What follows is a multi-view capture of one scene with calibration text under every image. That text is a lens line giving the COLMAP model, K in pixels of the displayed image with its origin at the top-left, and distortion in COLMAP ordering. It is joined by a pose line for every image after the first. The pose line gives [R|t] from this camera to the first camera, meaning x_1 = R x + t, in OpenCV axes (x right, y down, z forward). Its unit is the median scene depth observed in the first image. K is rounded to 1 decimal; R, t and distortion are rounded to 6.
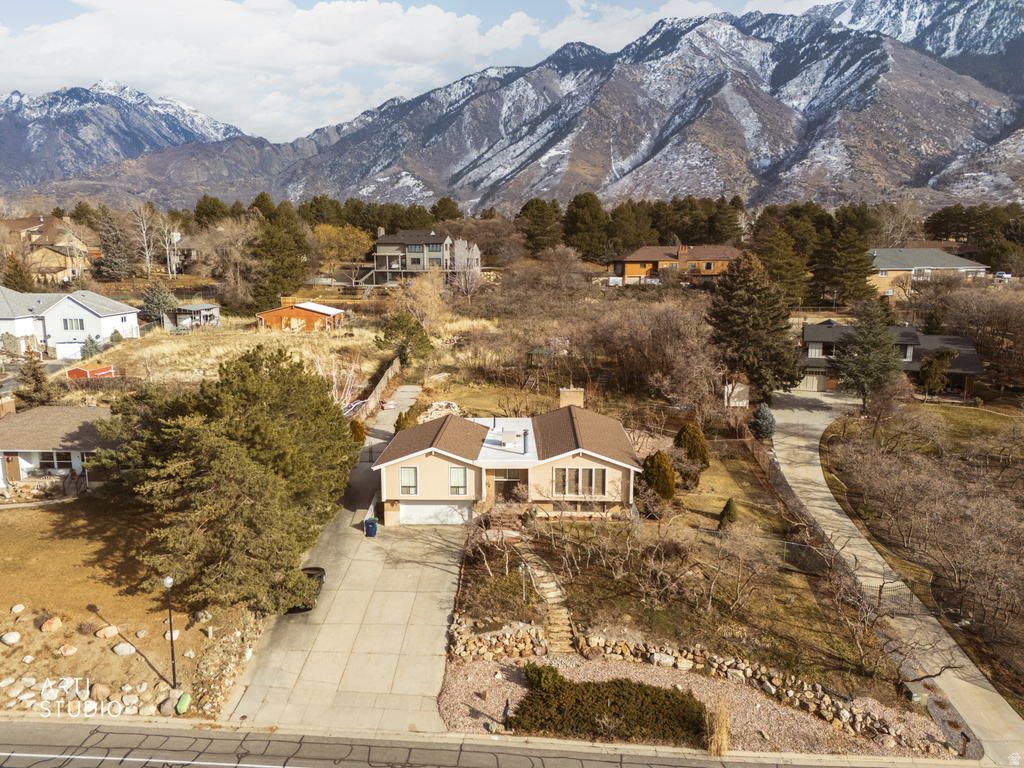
lens RADIAL K [[751.2, 0, 513.6], [0, 751.2, 384.3], [0, 0, 1]] dist [0.074496, -0.063498]
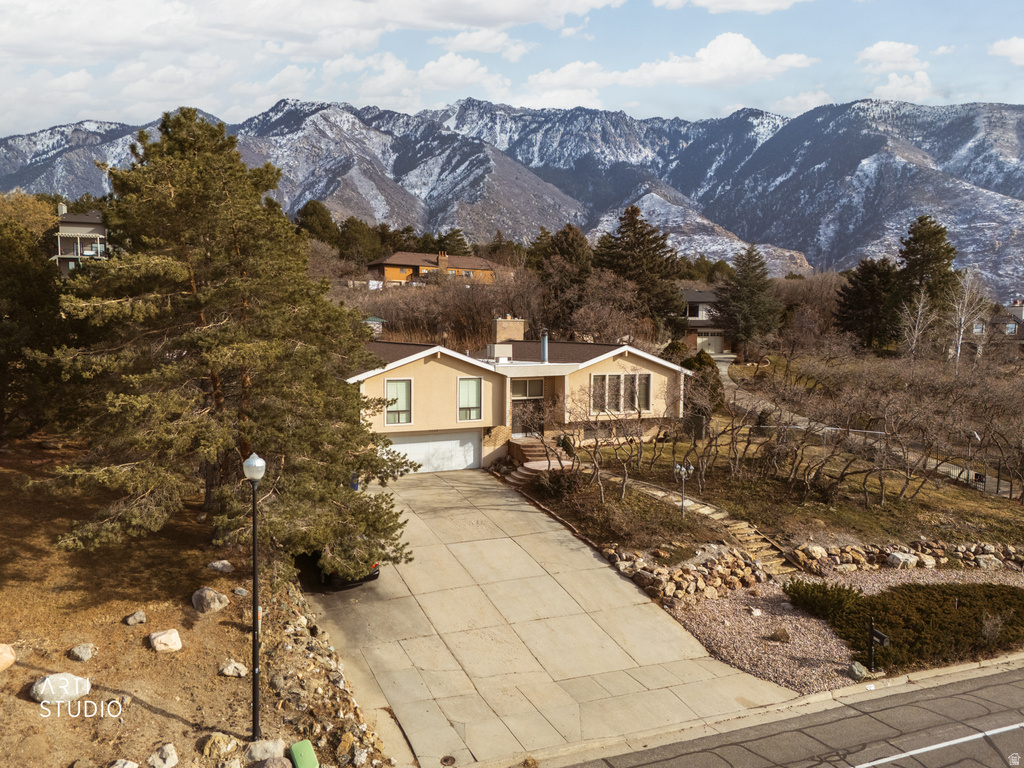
lens RADIAL K [[751.2, 0, 514.3], [0, 751.2, 386.7], [0, 0, 1]] dist [0.074496, -0.063498]
pose [[0.889530, -0.028146, 0.456009, -0.240975], [0.071817, 0.994306, -0.078722, 0.121332], [-0.451197, 0.102775, 0.886487, 0.267654]]
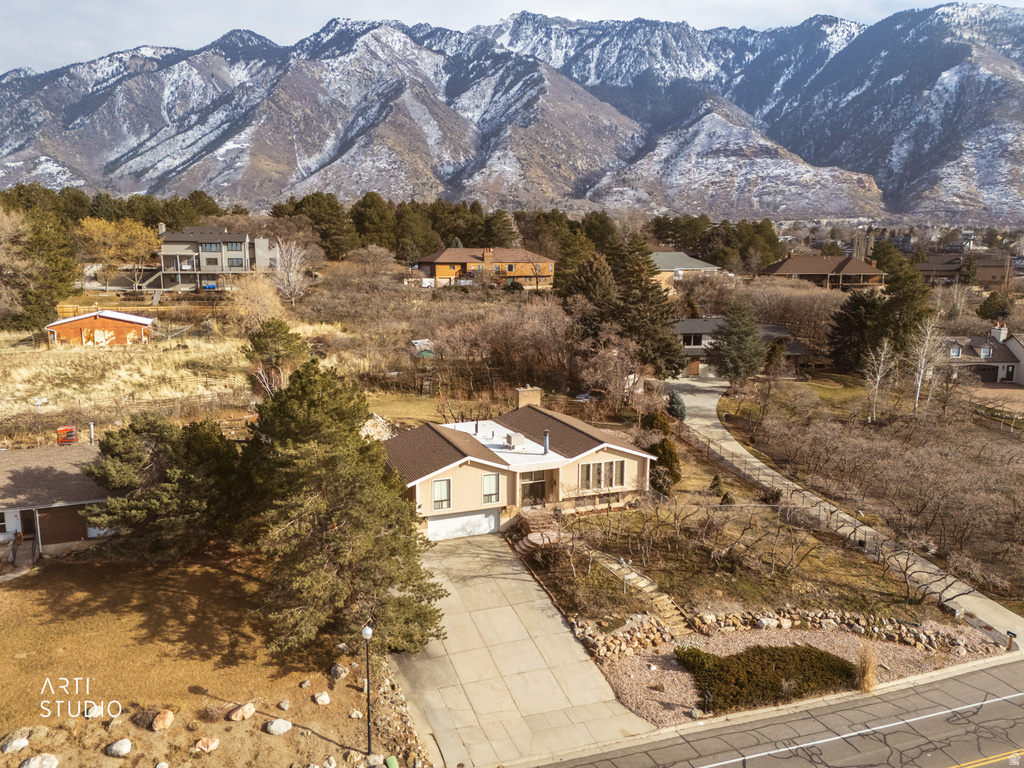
lens RADIAL K [[751.2, 0, 513.6], [0, 751.2, 385.6], [0, 0, 1]] dist [0.074496, -0.063498]
pose [[0.920022, -0.064915, 0.386452, -0.288944], [0.064846, 0.997808, 0.013232, -0.010601], [-0.386464, 0.012886, 0.922214, 0.063036]]
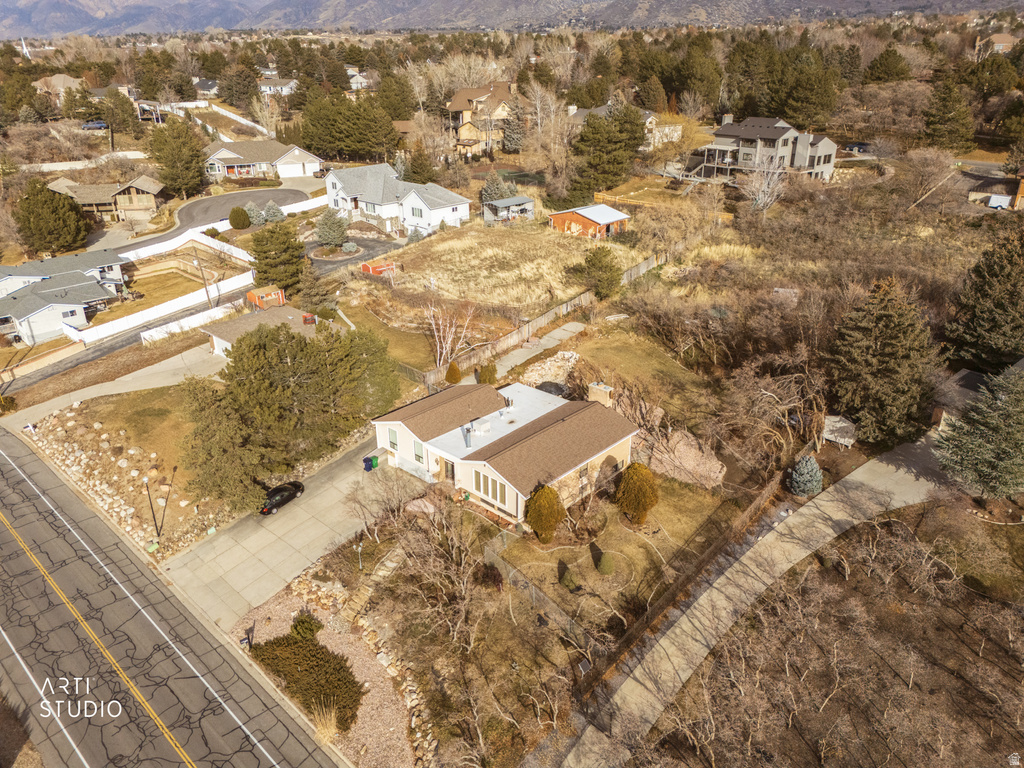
lens RADIAL K [[751.2, 0, 512.2], [0, 751.2, 382.3], [0, 0, 1]] dist [0.074496, -0.063498]
pose [[0.752468, 0.260739, -0.604820, 0.523884], [-0.106437, 0.954371, 0.279010, -0.235078], [0.649971, -0.145571, 0.745886, 0.142239]]
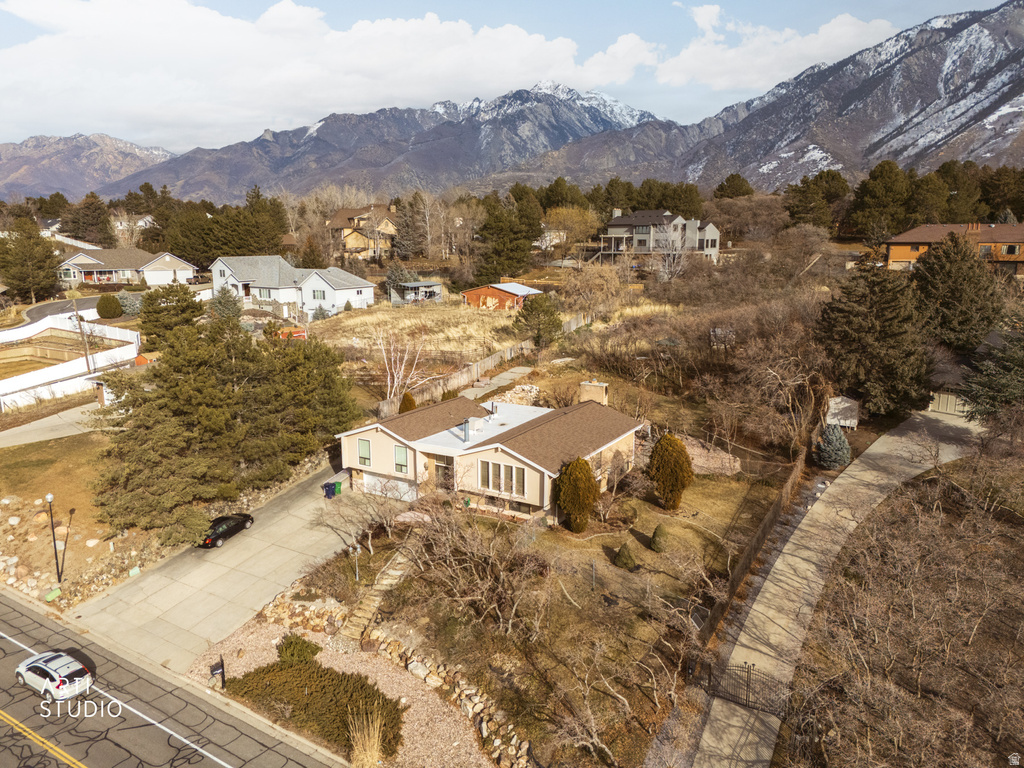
lens RADIAL K [[751.2, 0, 513.6], [0, 751.2, 382.9], [0, 0, 1]] dist [0.074496, -0.063498]
pose [[0.873290, 0.094359, -0.477976, 0.377723], [-0.083442, 0.995537, 0.044080, -0.023086], [0.480002, 0.001389, 0.877266, 0.120684]]
